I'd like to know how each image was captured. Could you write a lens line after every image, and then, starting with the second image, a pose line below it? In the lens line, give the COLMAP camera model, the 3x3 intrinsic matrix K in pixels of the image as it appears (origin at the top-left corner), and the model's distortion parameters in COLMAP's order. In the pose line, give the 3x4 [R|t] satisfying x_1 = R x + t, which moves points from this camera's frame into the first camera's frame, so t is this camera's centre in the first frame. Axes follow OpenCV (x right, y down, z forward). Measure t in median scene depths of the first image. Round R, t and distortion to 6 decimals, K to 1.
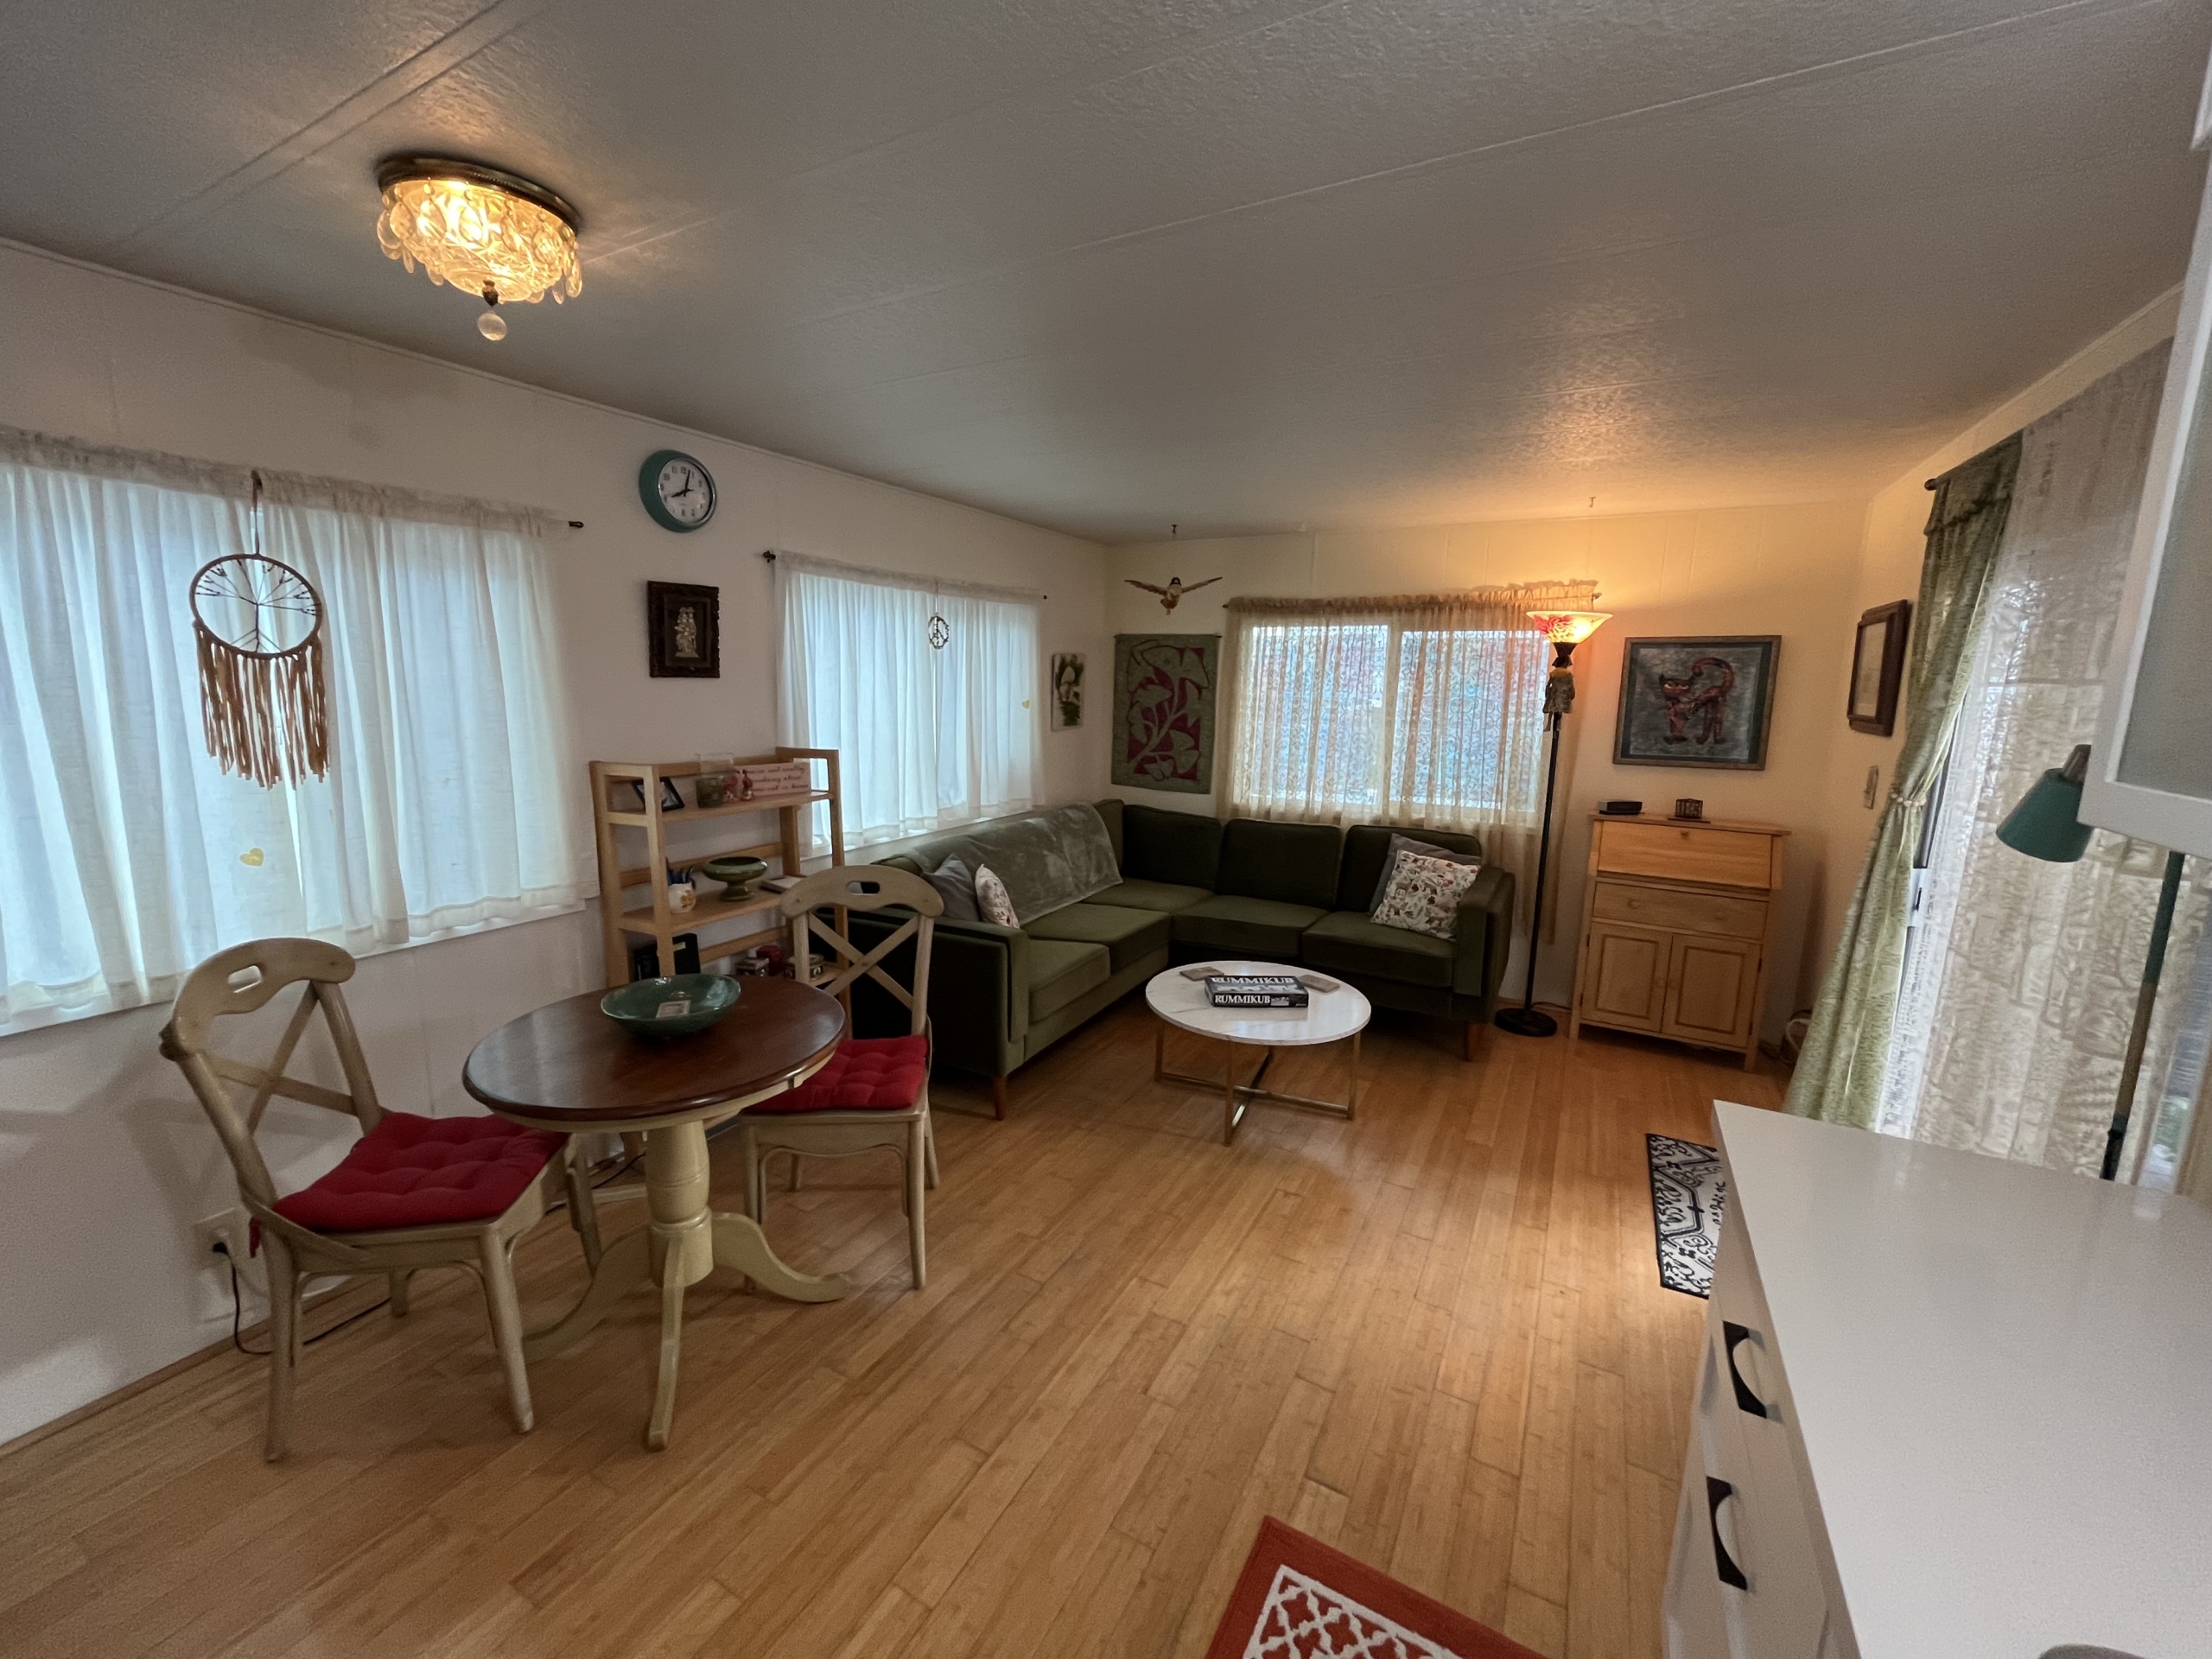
lens RADIAL K [[896.7, 0, 1098.0], [0, 896.7, 826.3], [0, 0, 1]] dist [-0.006107, 0.000259]
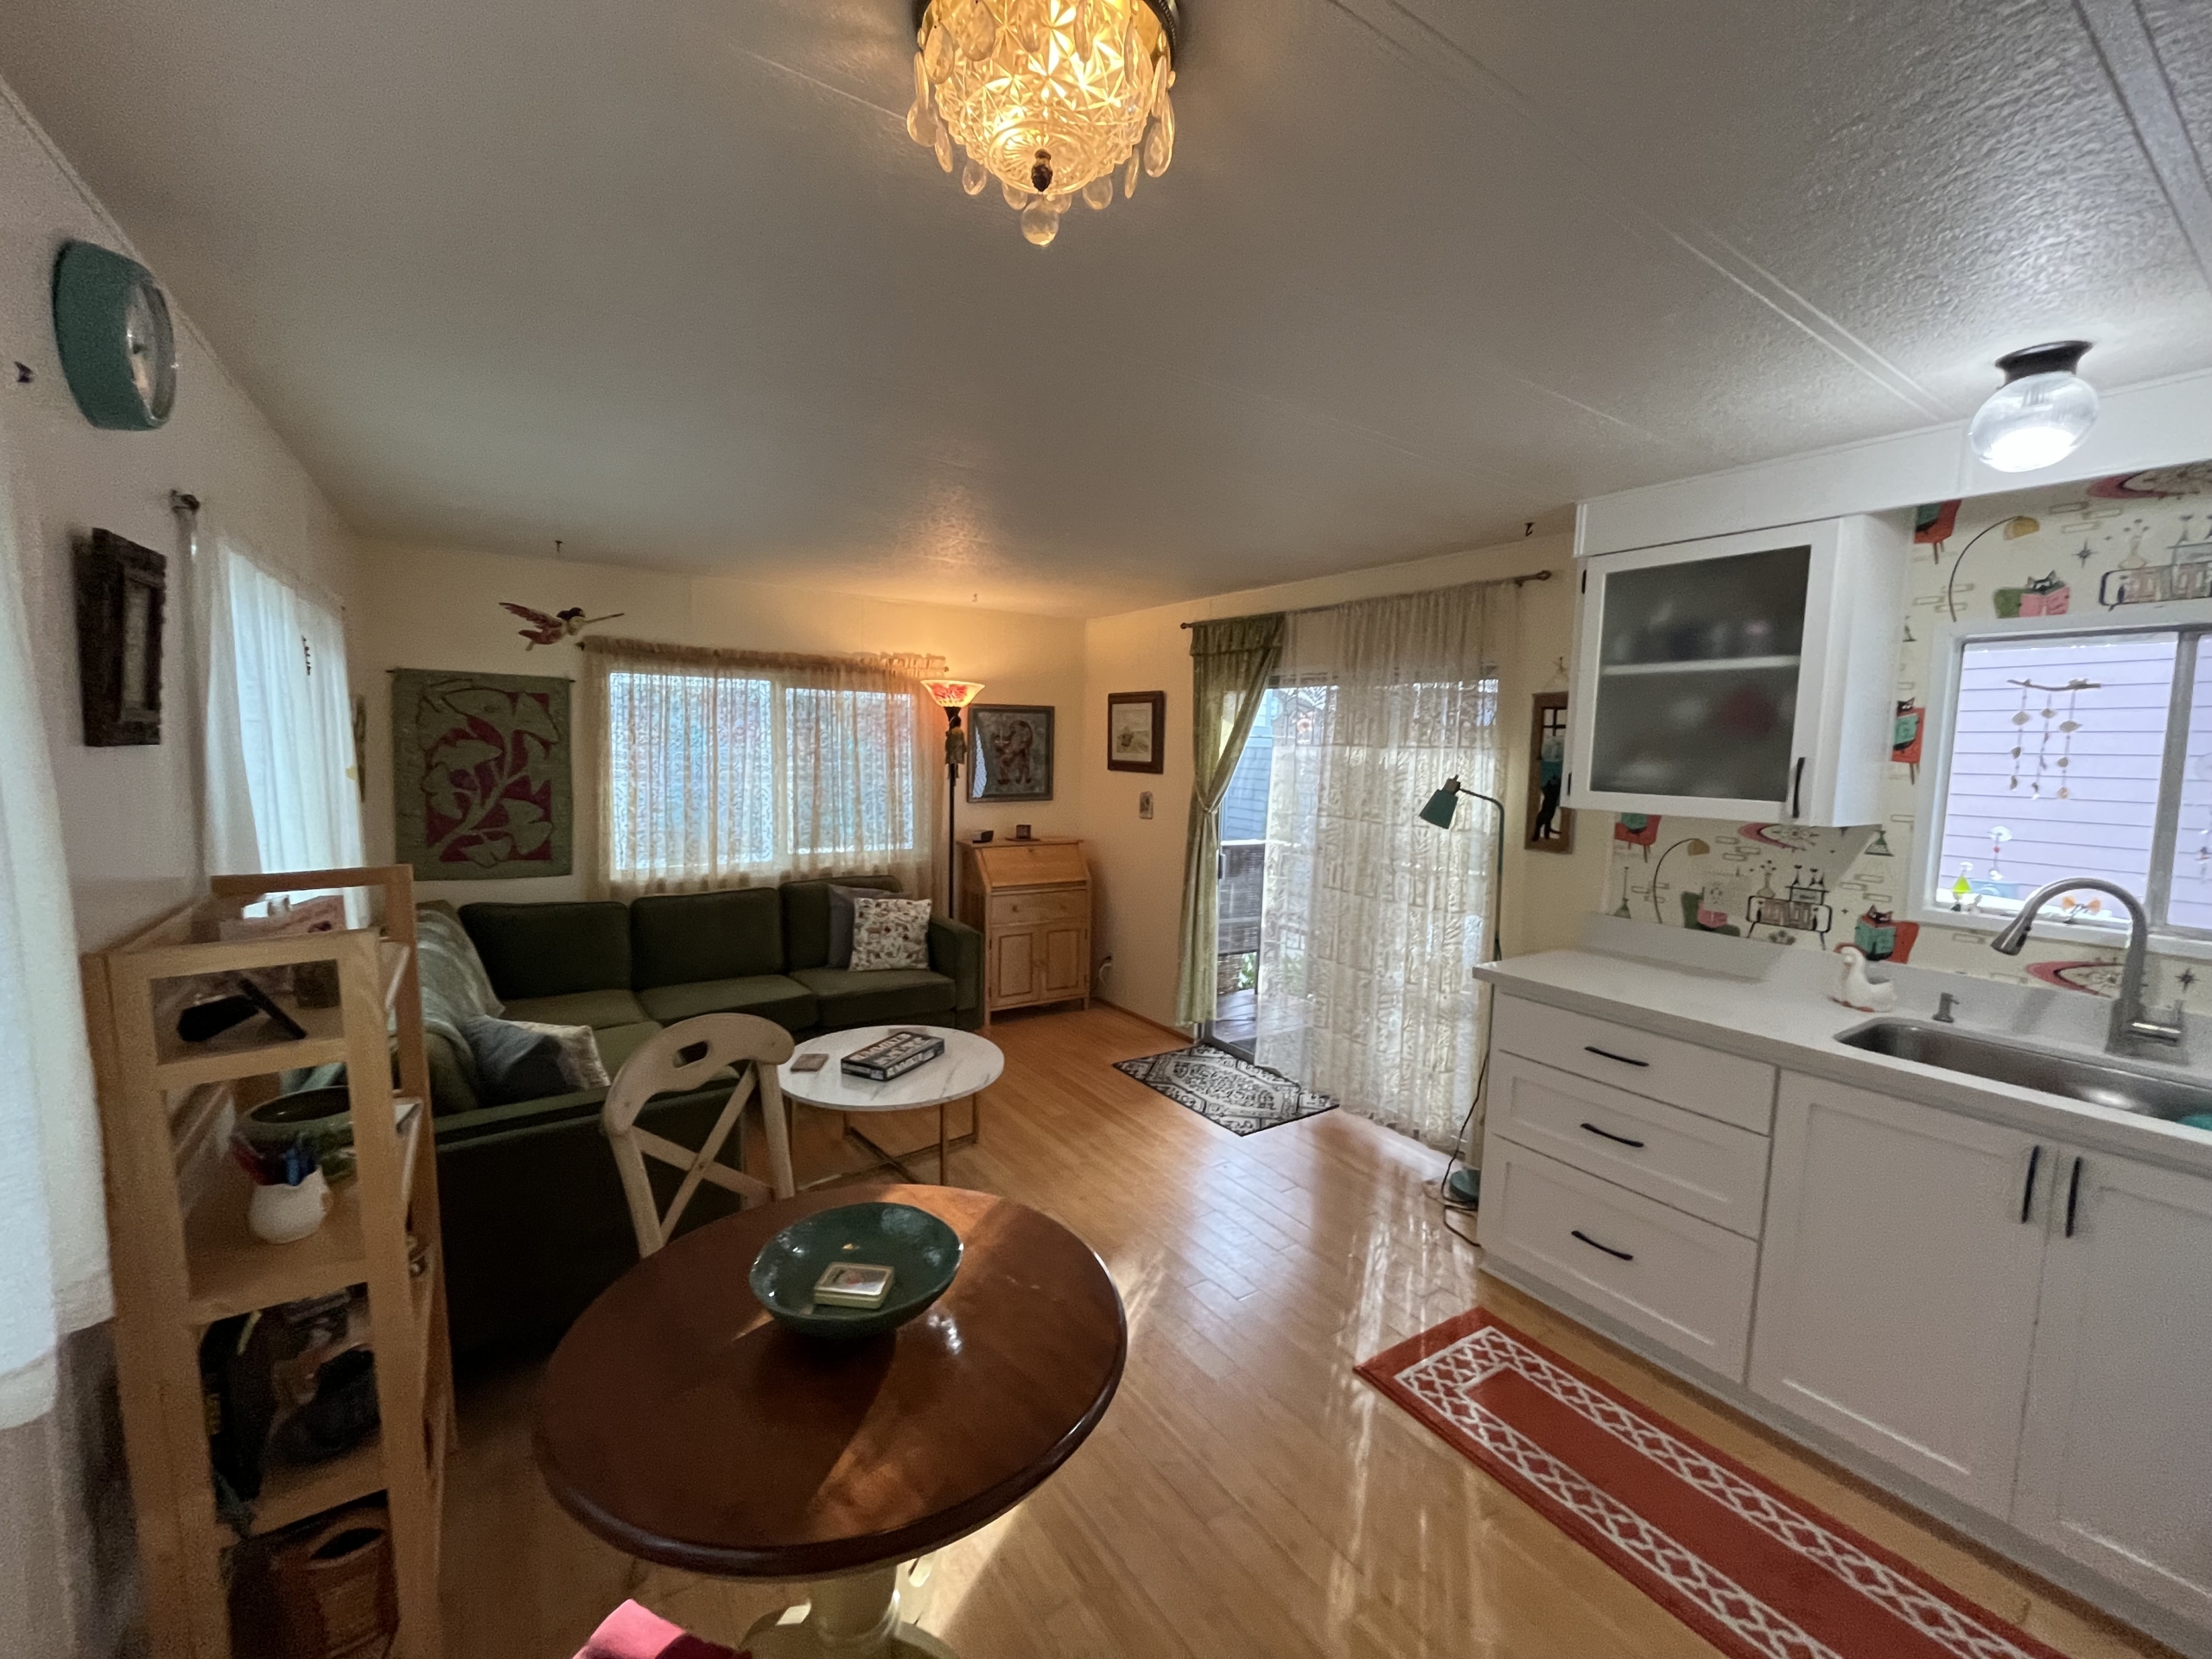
lens RADIAL K [[896.7, 0, 1098.0], [0, 896.7, 826.3], [0, 0, 1]] dist [-0.006107, 0.000259]
pose [[0.454521, -0.089384, 0.886240, -0.434665], [0.130506, 0.990898, 0.033007, -0.051889], [-0.881124, 0.100657, 0.462049, 0.248042]]
